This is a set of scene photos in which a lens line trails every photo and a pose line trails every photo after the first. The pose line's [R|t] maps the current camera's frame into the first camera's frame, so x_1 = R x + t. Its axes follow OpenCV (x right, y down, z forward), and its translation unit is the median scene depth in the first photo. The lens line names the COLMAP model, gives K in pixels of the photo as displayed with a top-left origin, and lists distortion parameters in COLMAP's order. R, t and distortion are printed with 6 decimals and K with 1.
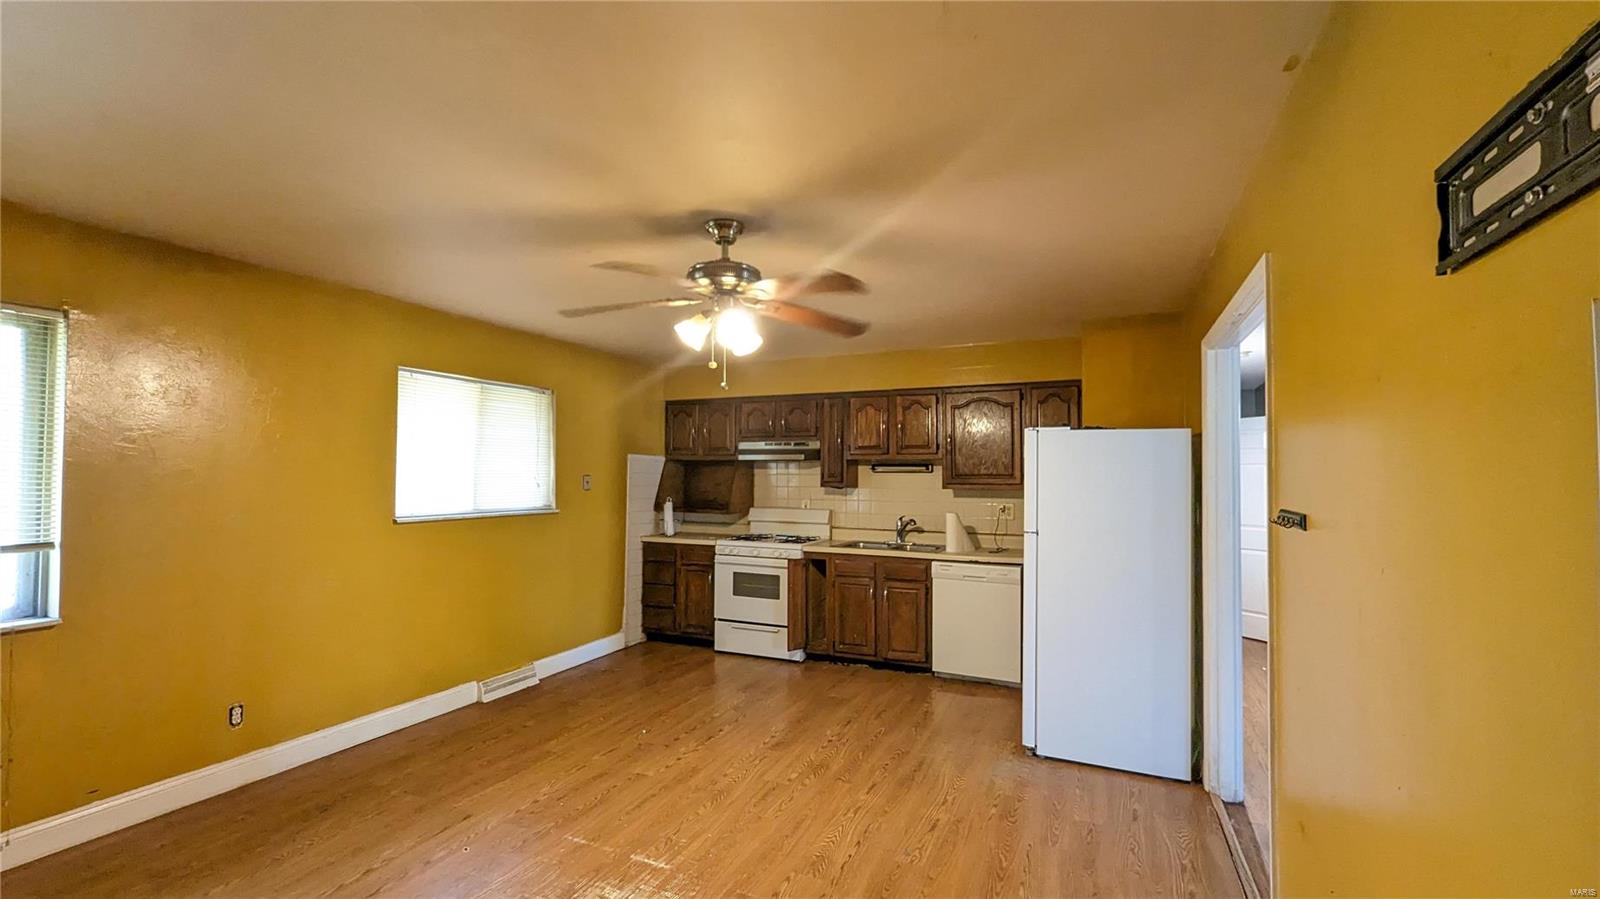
lens RADIAL K [[667.9, 0, 789.6], [0, 667.9, 463.2], [0, 0, 1]] dist [0.006192, -0.000727]
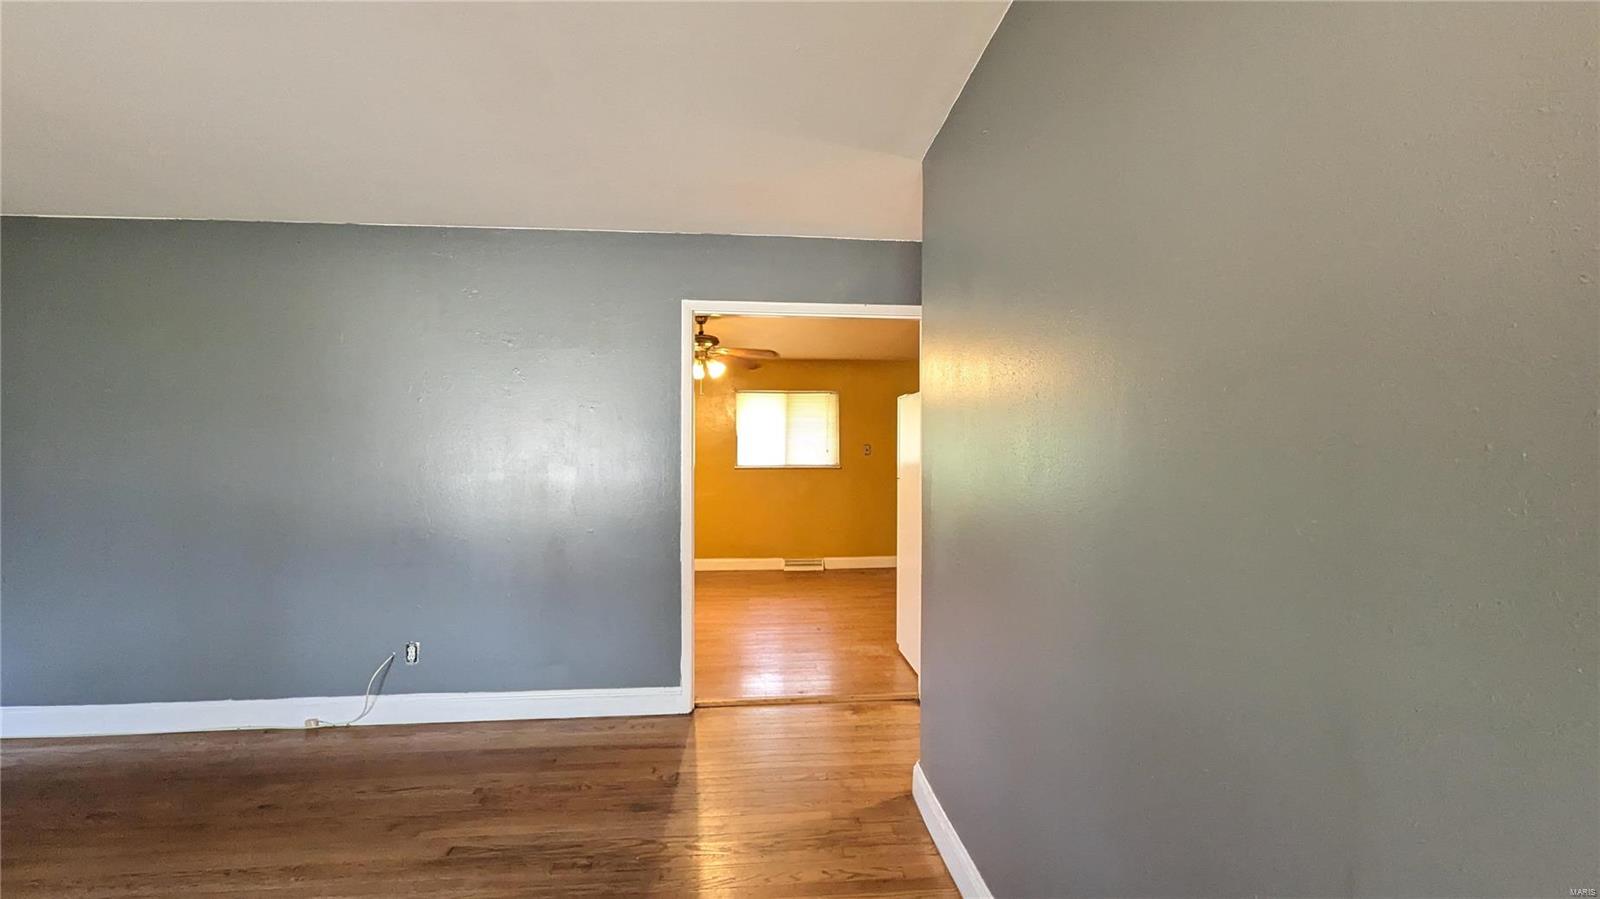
lens RADIAL K [[667.9, 0, 802.3], [0, 667.9, 458.4], [0, 0, 1]] dist [0.006192, -0.000727]
pose [[0.501781, -0.001073, -0.864994, 0.942157], [0.026090, 0.999563, 0.013895, 0.026037], [0.864601, -0.029540, 0.501590, 0.123657]]
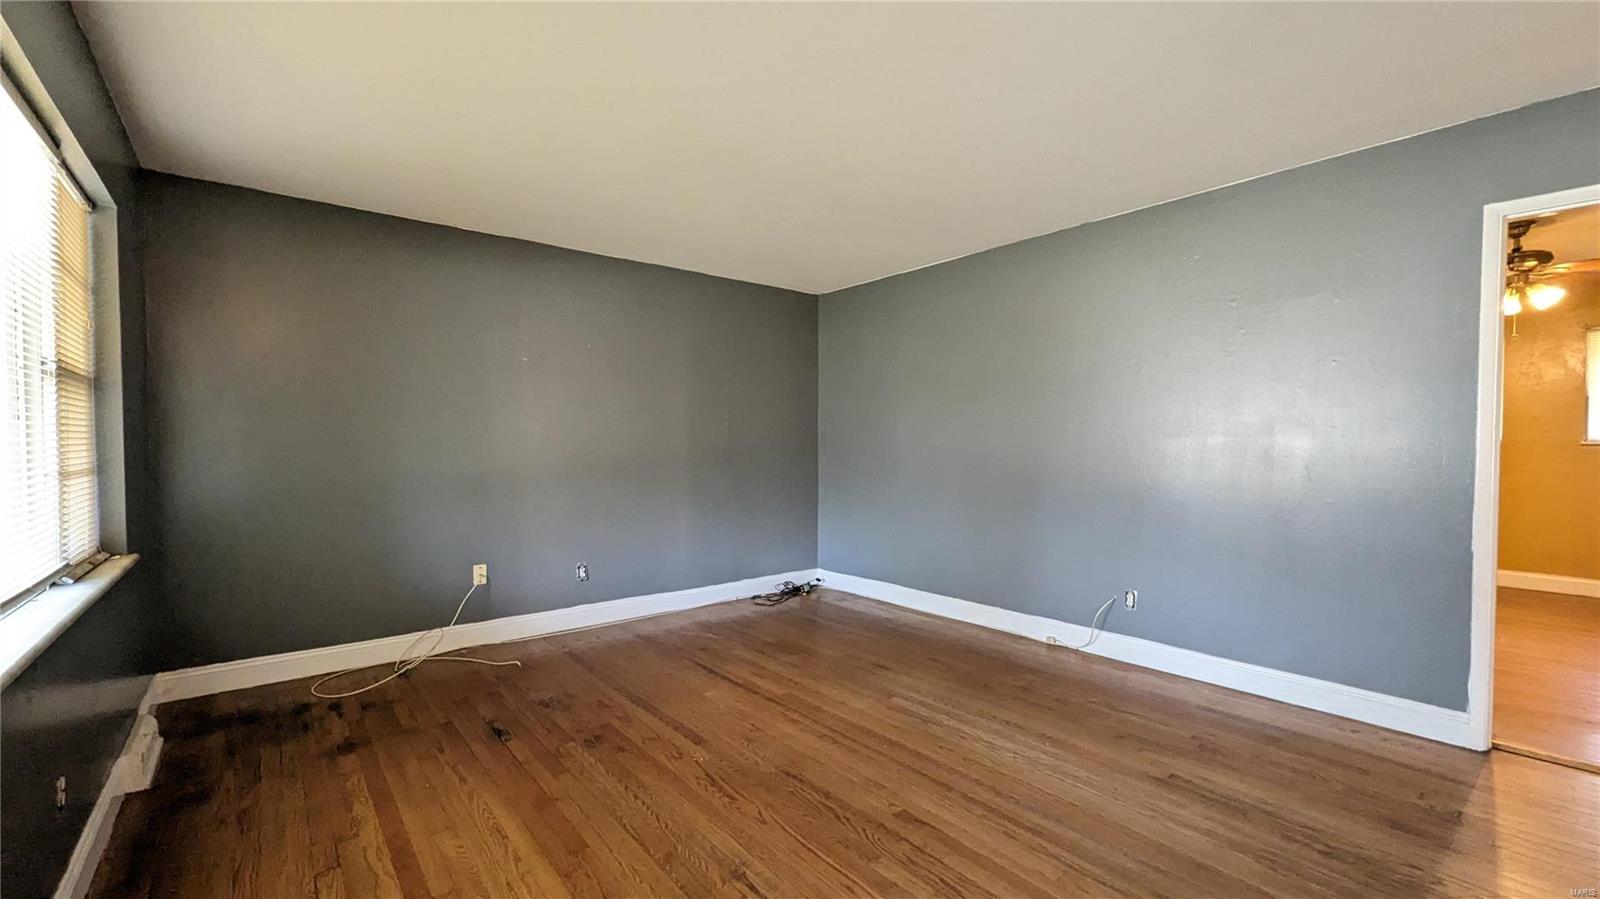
lens RADIAL K [[667.9, 0, 804.0], [0, 667.9, 457.8], [0, 0, 1]] dist [0.006192, -0.000727]
pose [[-0.421327, 0.023528, -0.906604, 0.985981], [0.026634, 0.999553, 0.013562, 0.042278], [0.906518, -0.018433, -0.421765, 0.104469]]
